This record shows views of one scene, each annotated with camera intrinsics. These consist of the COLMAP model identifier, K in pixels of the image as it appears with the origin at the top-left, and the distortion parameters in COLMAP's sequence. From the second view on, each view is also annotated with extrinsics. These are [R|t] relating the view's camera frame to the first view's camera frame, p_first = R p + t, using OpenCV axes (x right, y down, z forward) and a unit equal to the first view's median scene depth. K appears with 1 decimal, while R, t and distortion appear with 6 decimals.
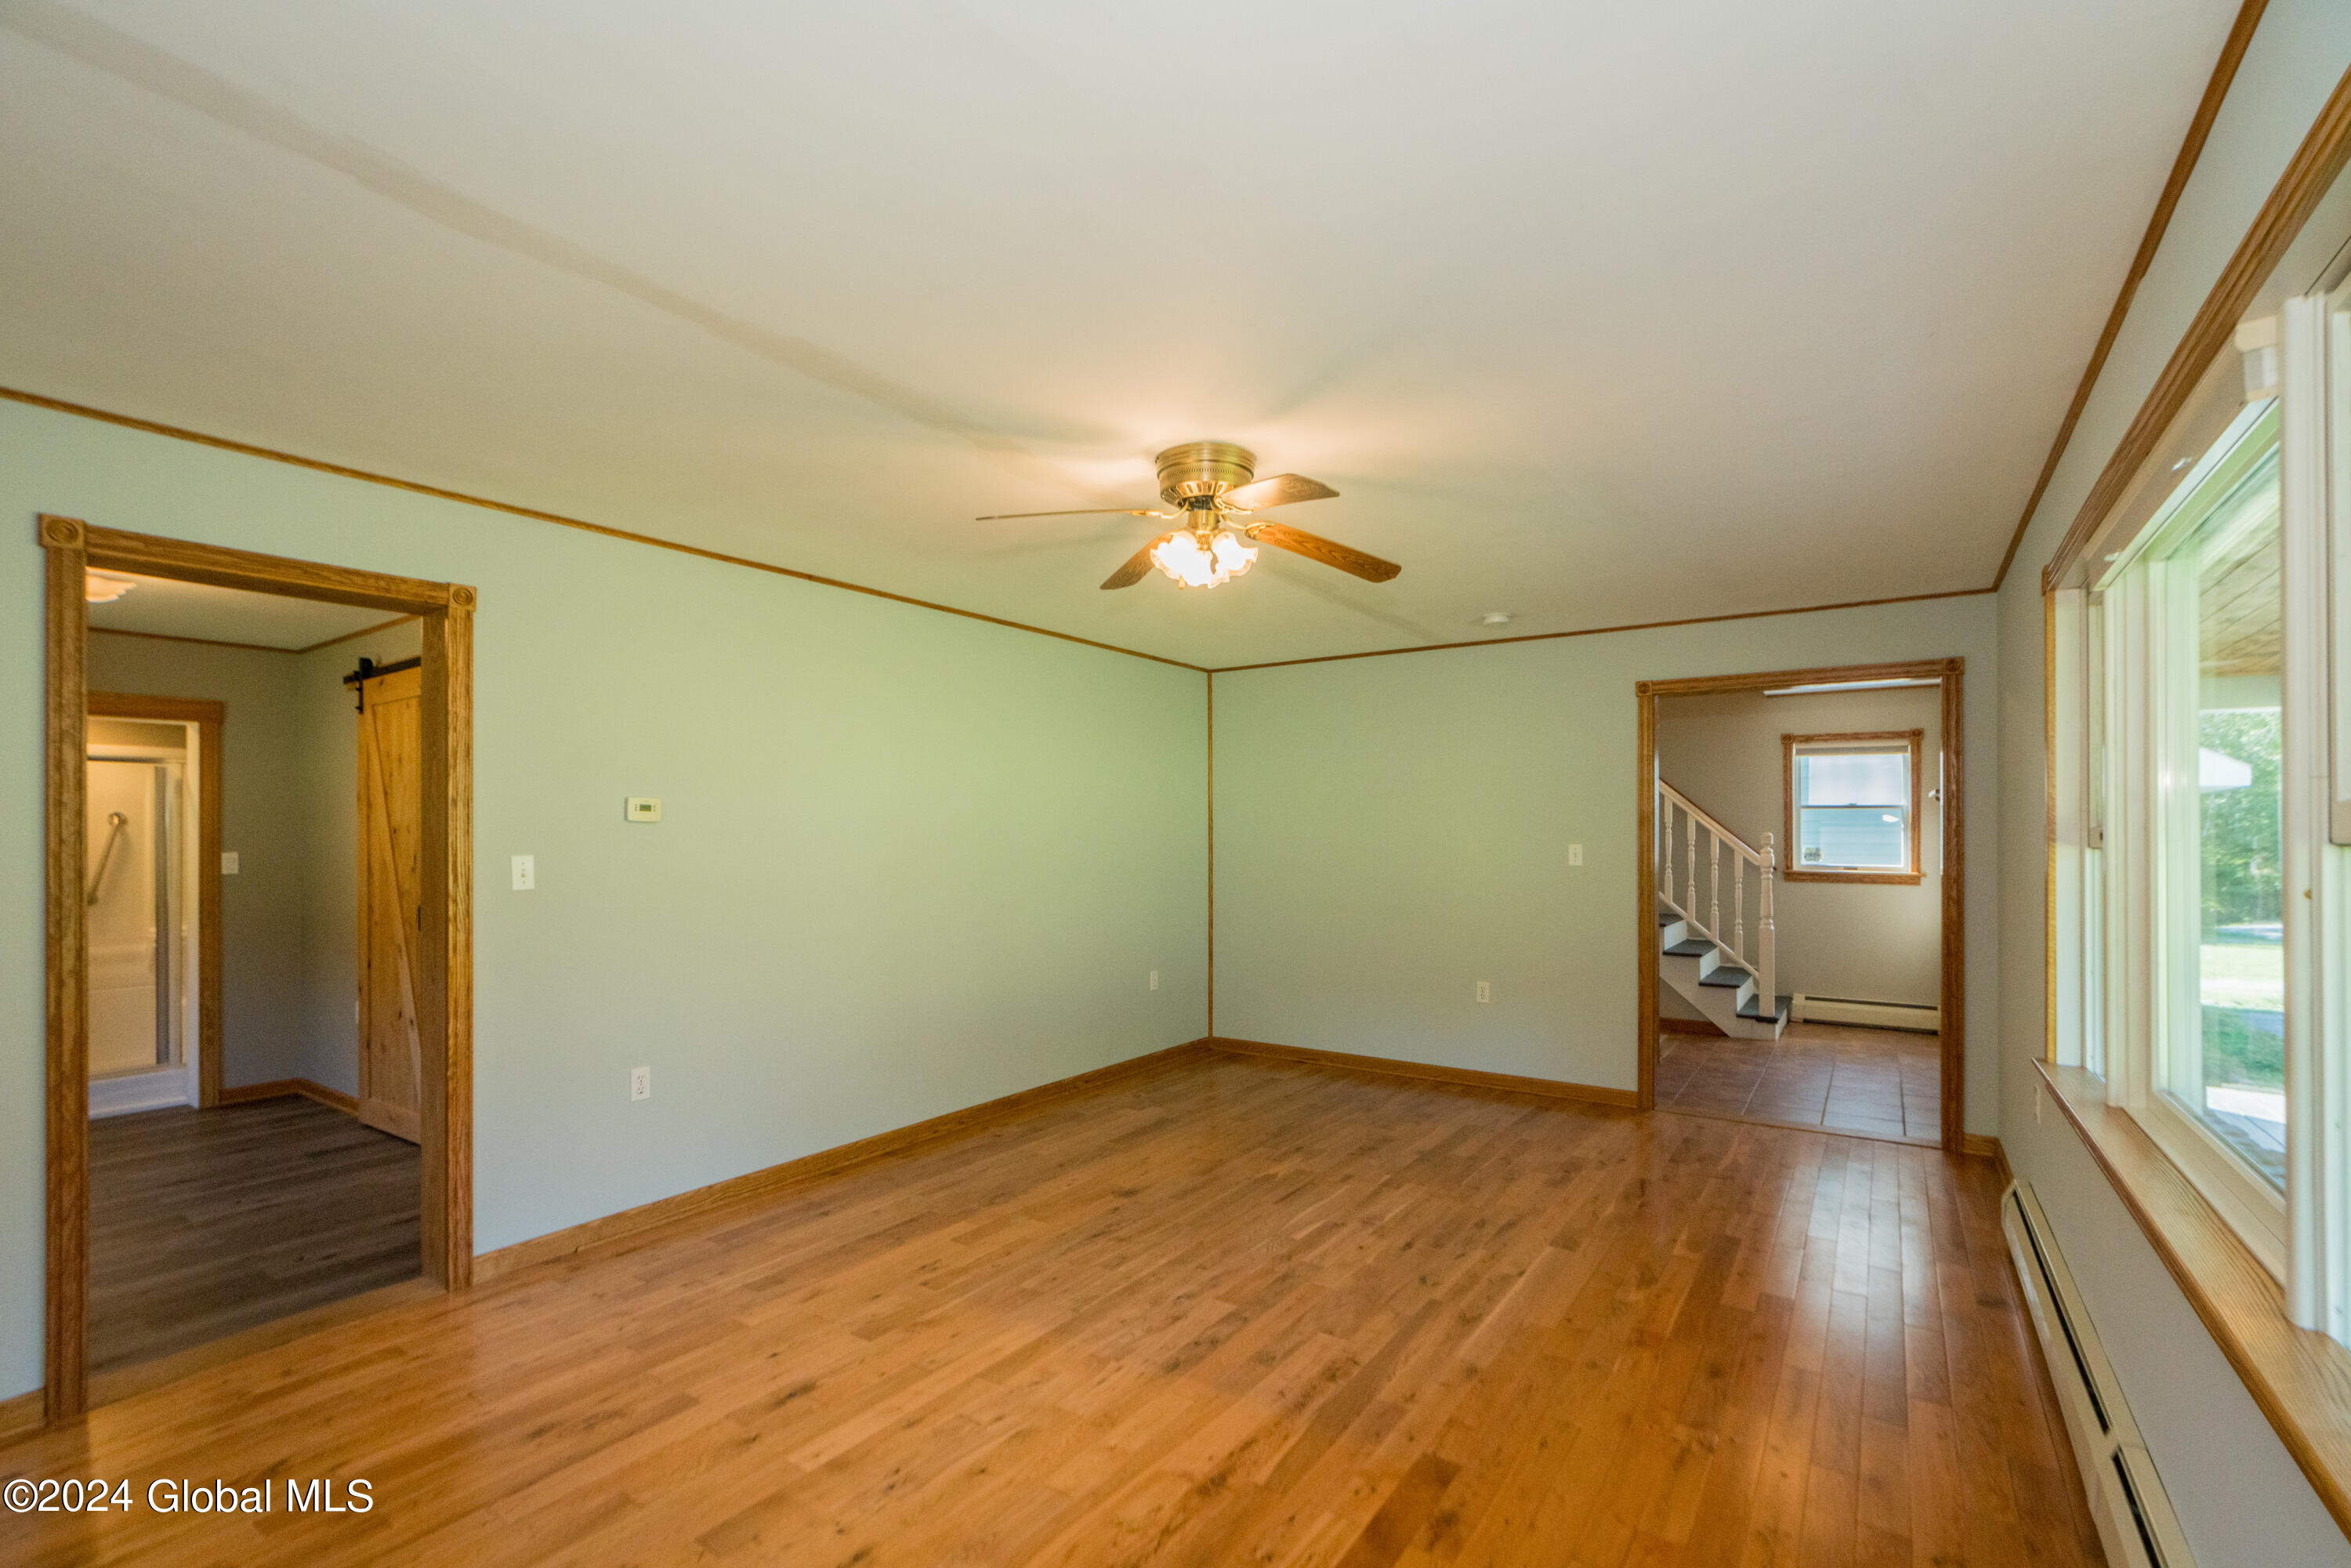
lens RADIAL K [[1058.1, 0, 1170.6], [0, 1058.1, 819.1], [0, 0, 1]] dist [-0.004234, 0.000057]
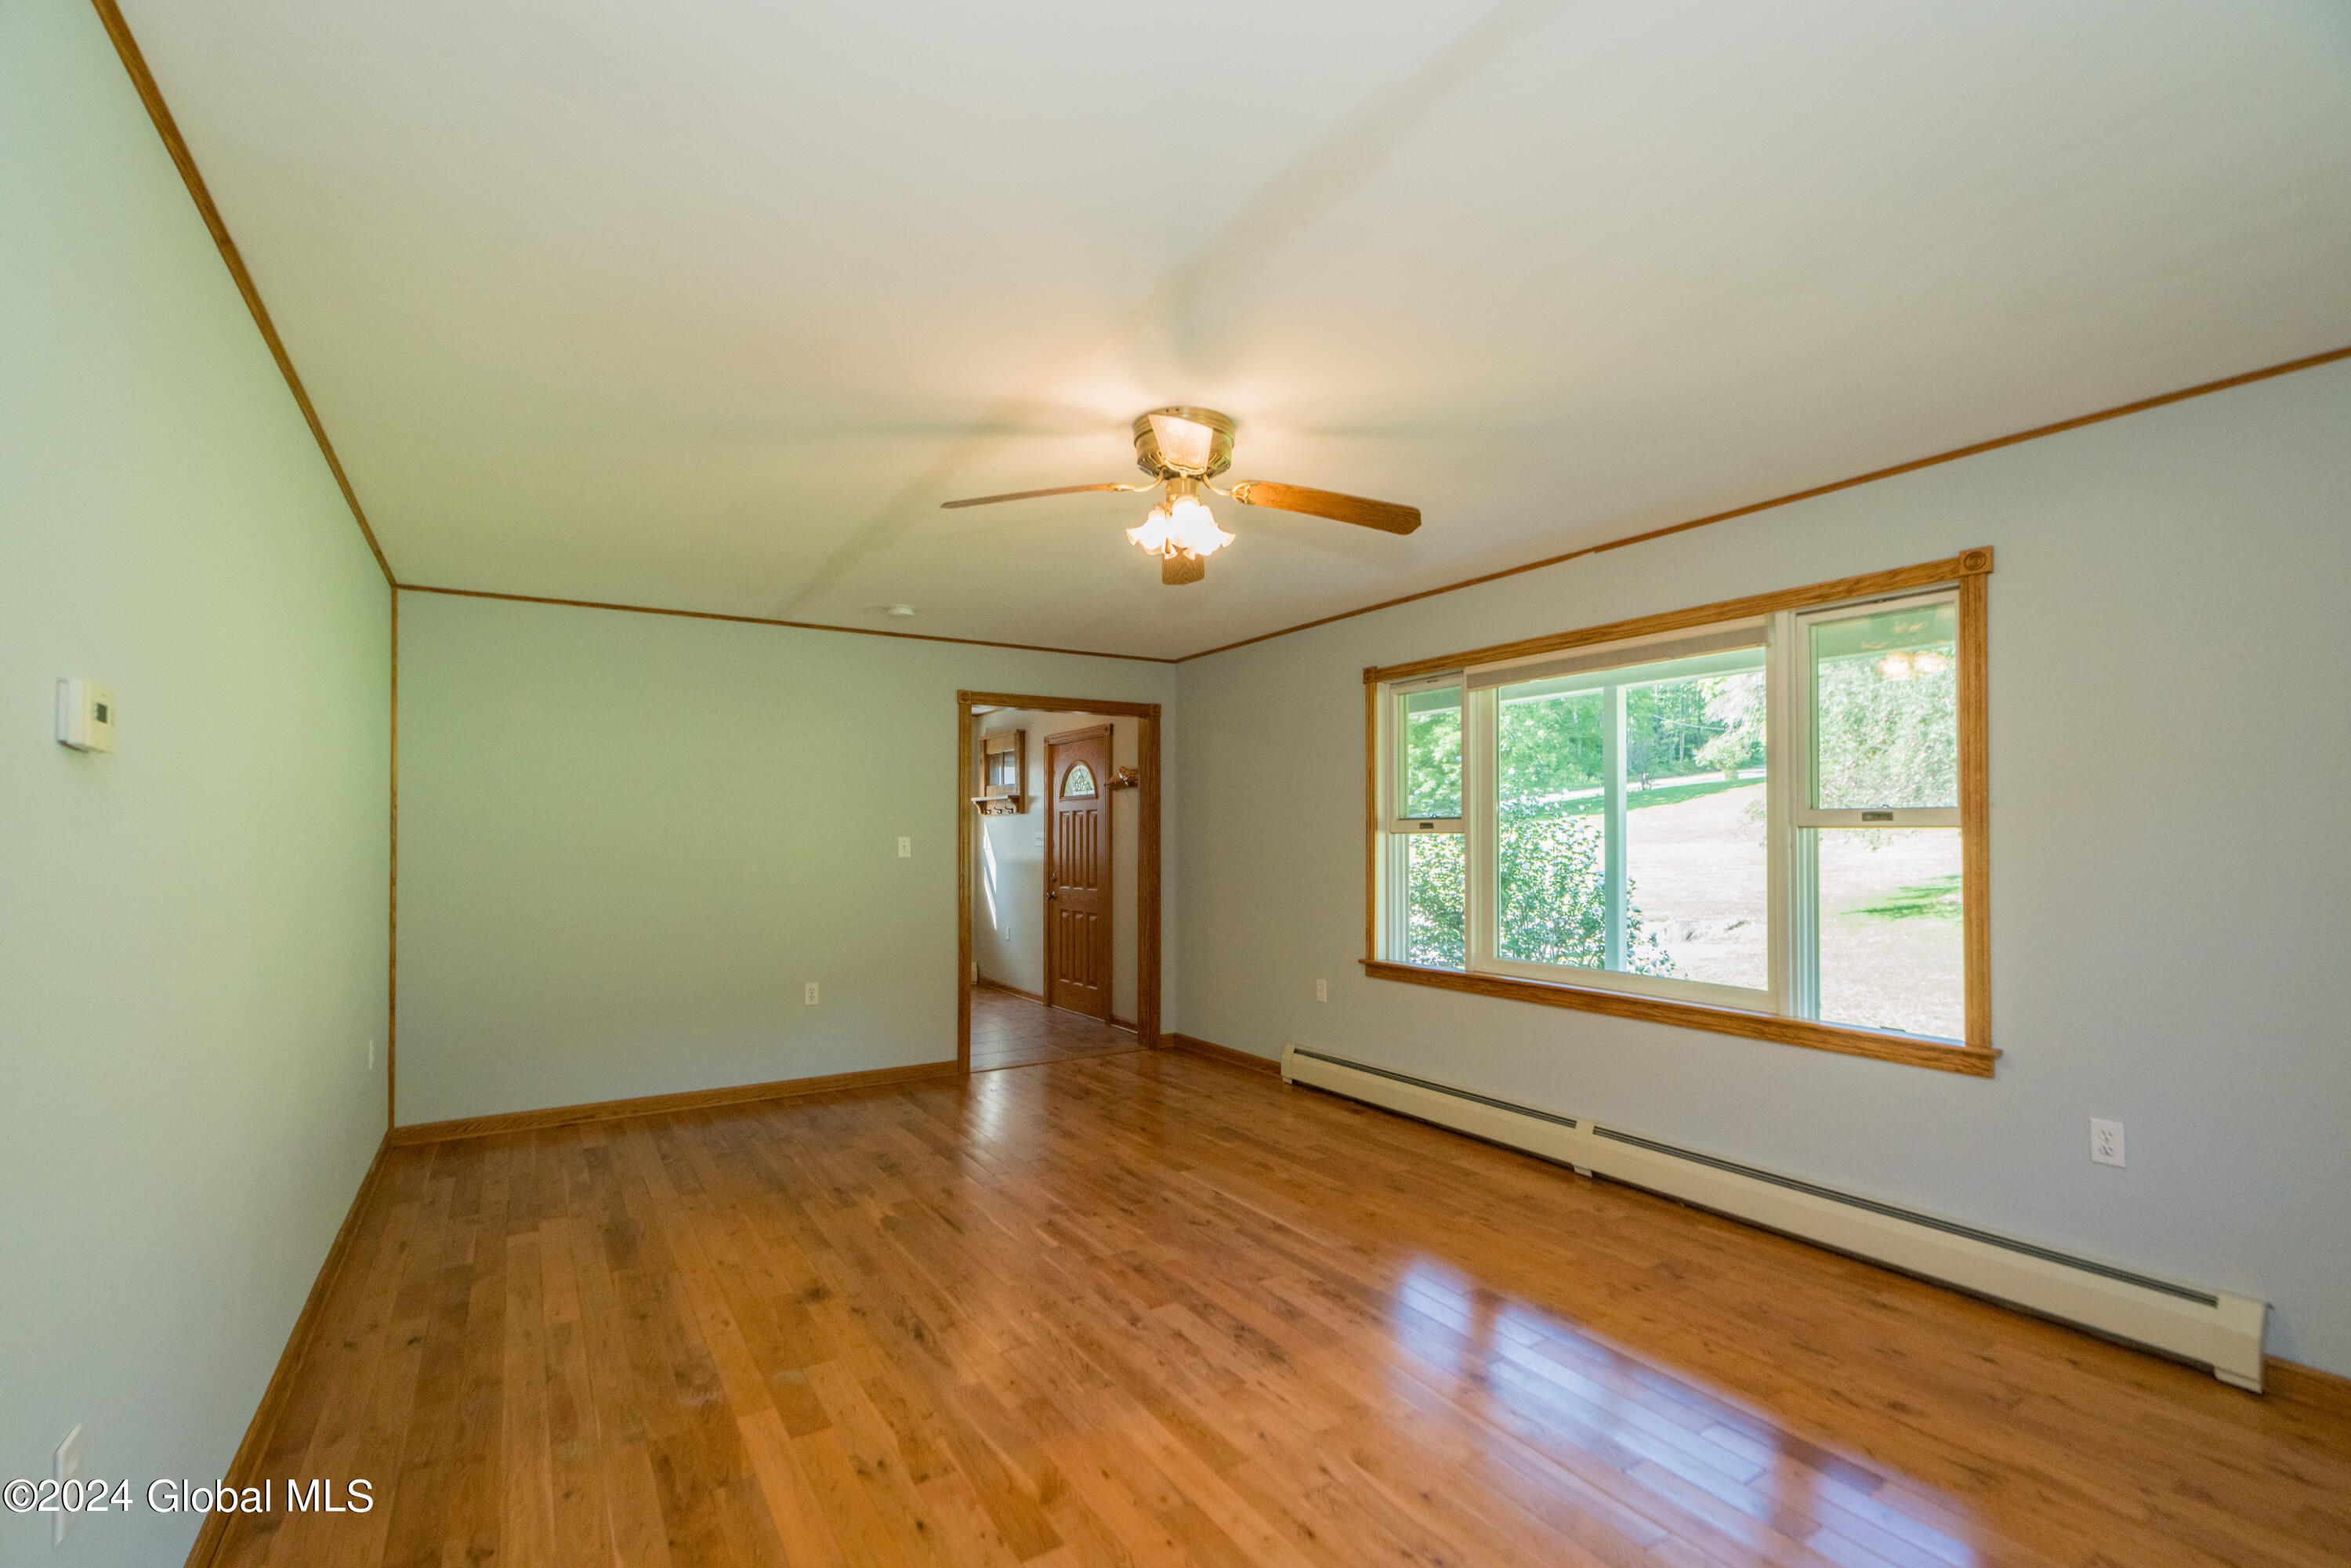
lens RADIAL K [[1058.1, 0, 1170.6], [0, 1058.1, 819.1], [0, 0, 1]] dist [-0.004234, 0.000057]
pose [[0.411519, 0.008921, 0.911358, -0.686899], [-0.003415, 0.999960, -0.008247, 0.024323], [-0.911395, 0.000282, 0.411533, 0.511335]]
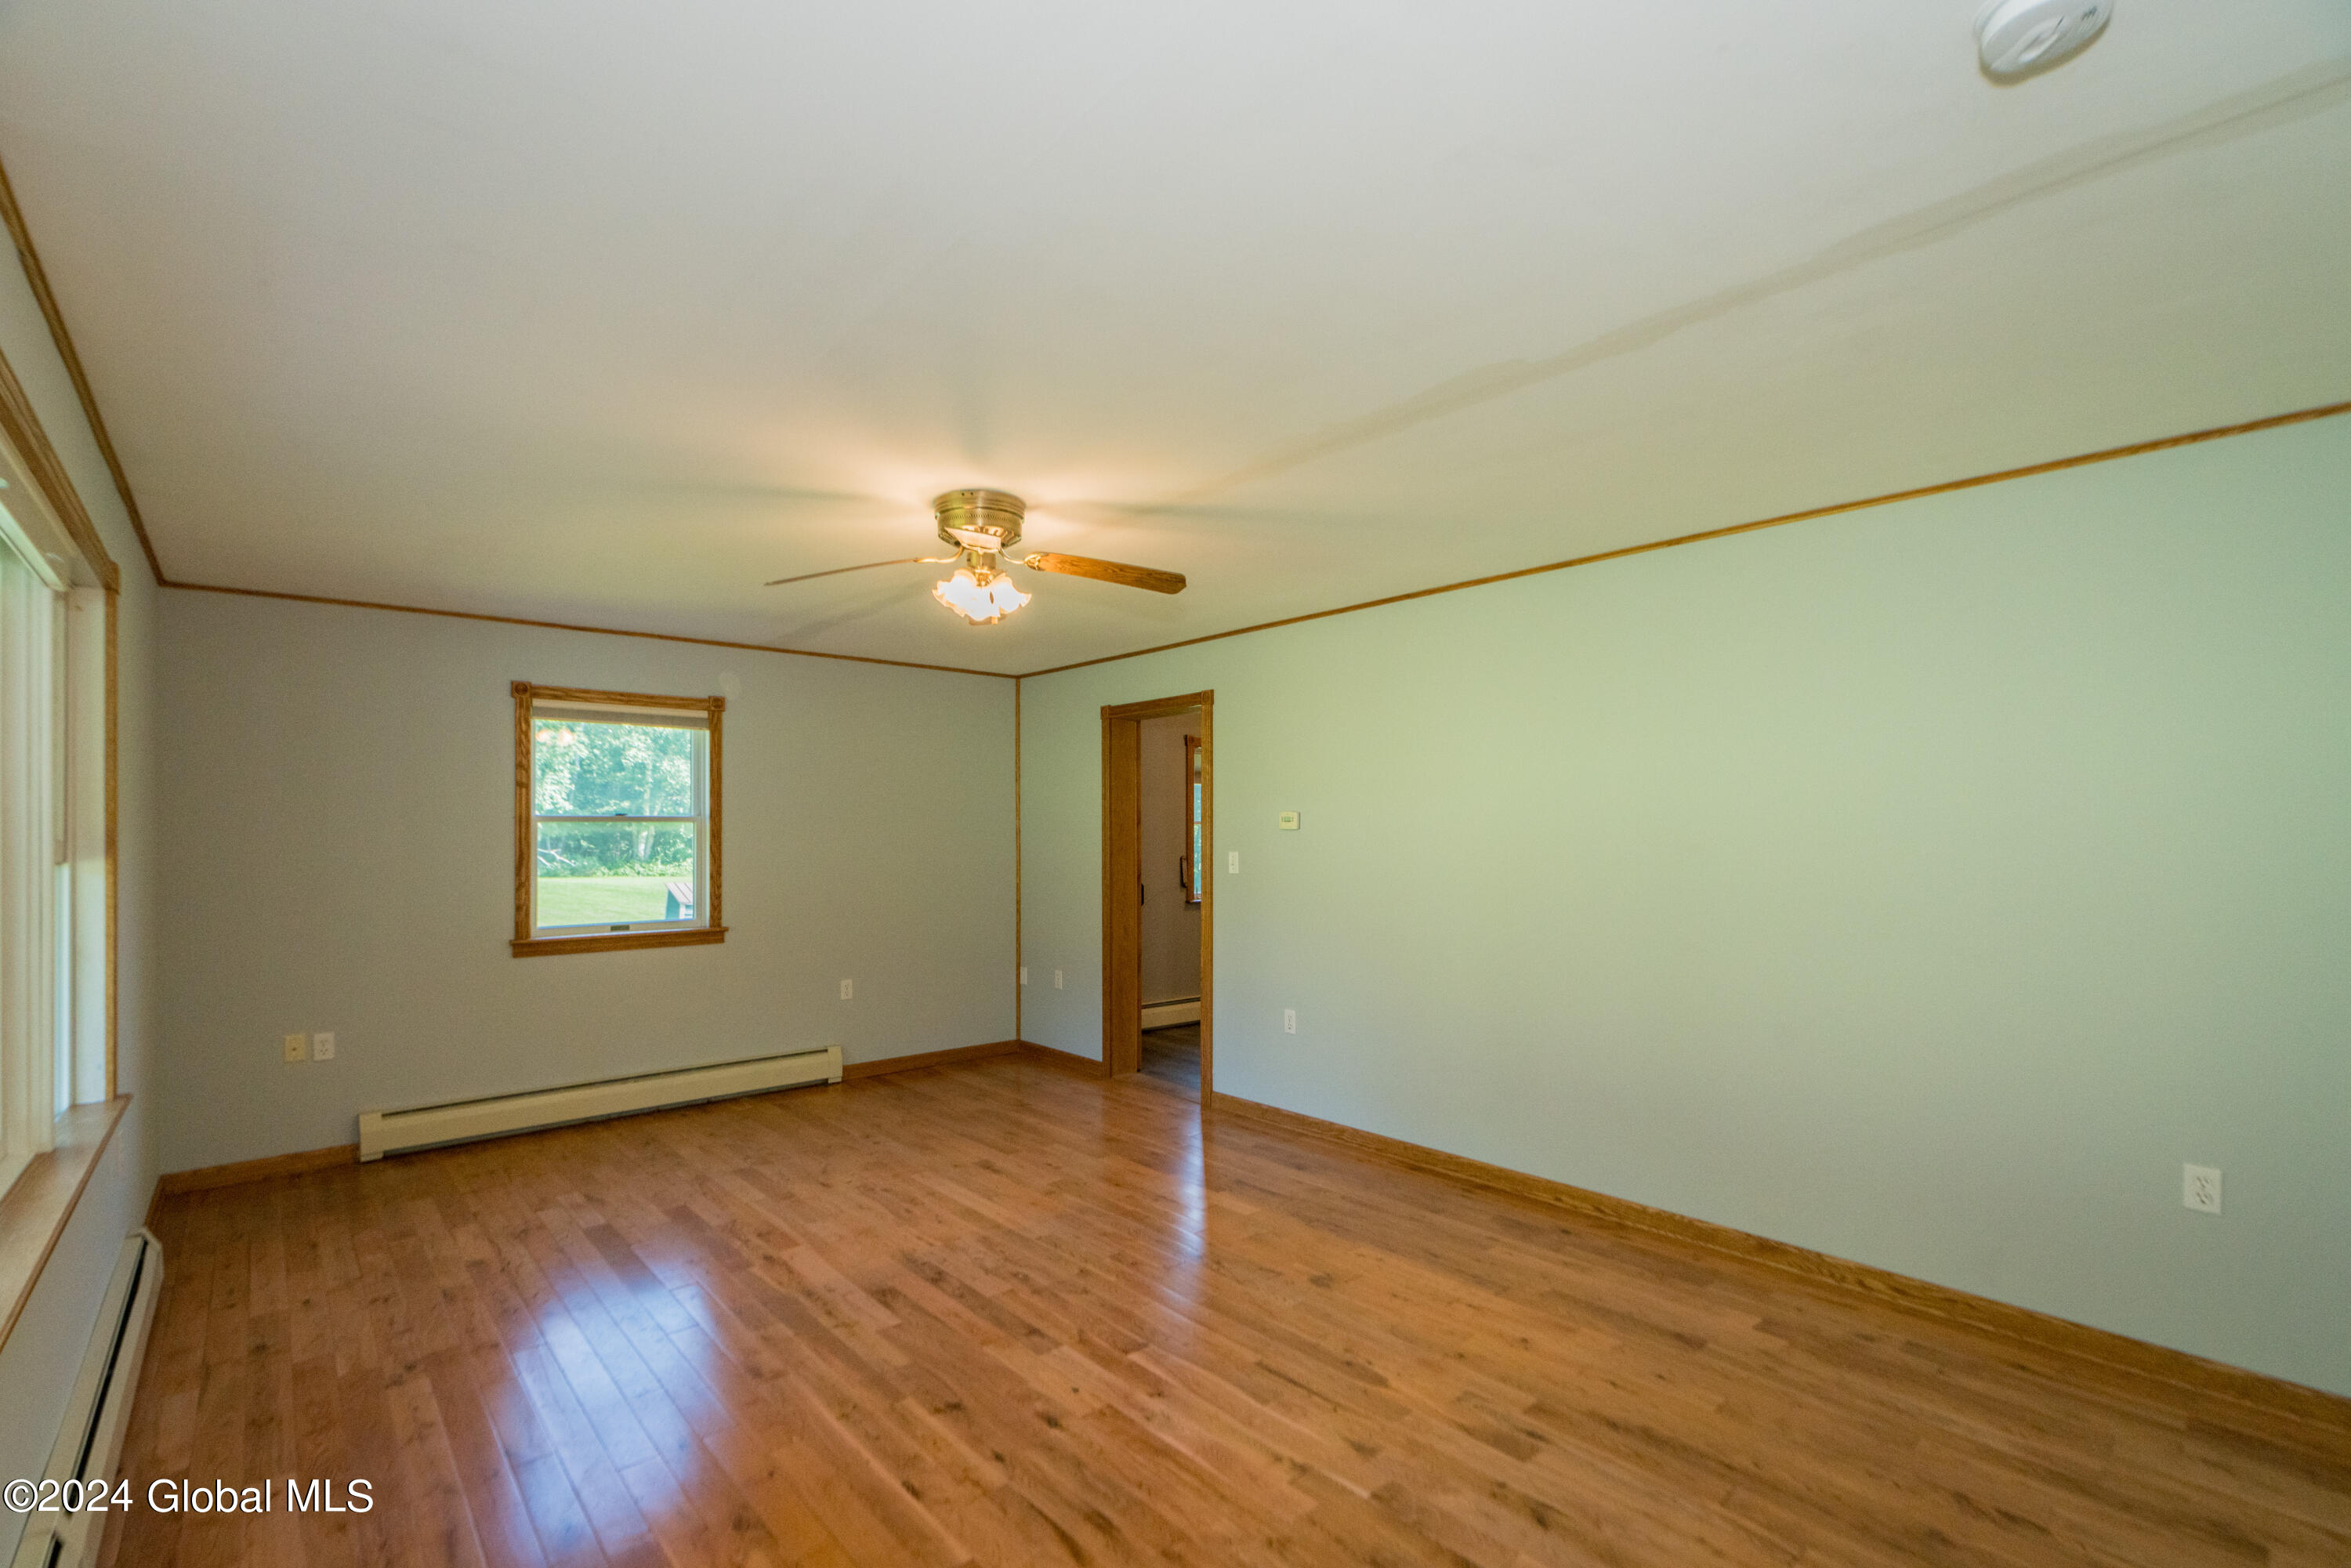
lens RADIAL K [[1047.0, 0, 1176.4], [0, 1047.0, 827.7], [0, 0, 1]] dist [-0.001446, -0.000050]
pose [[-0.241102, -0.000727, -0.970499, 0.856419], [0.013757, 0.999897, -0.004167, 0.003817], [0.970402, -0.014356, -0.241068, 1.204171]]
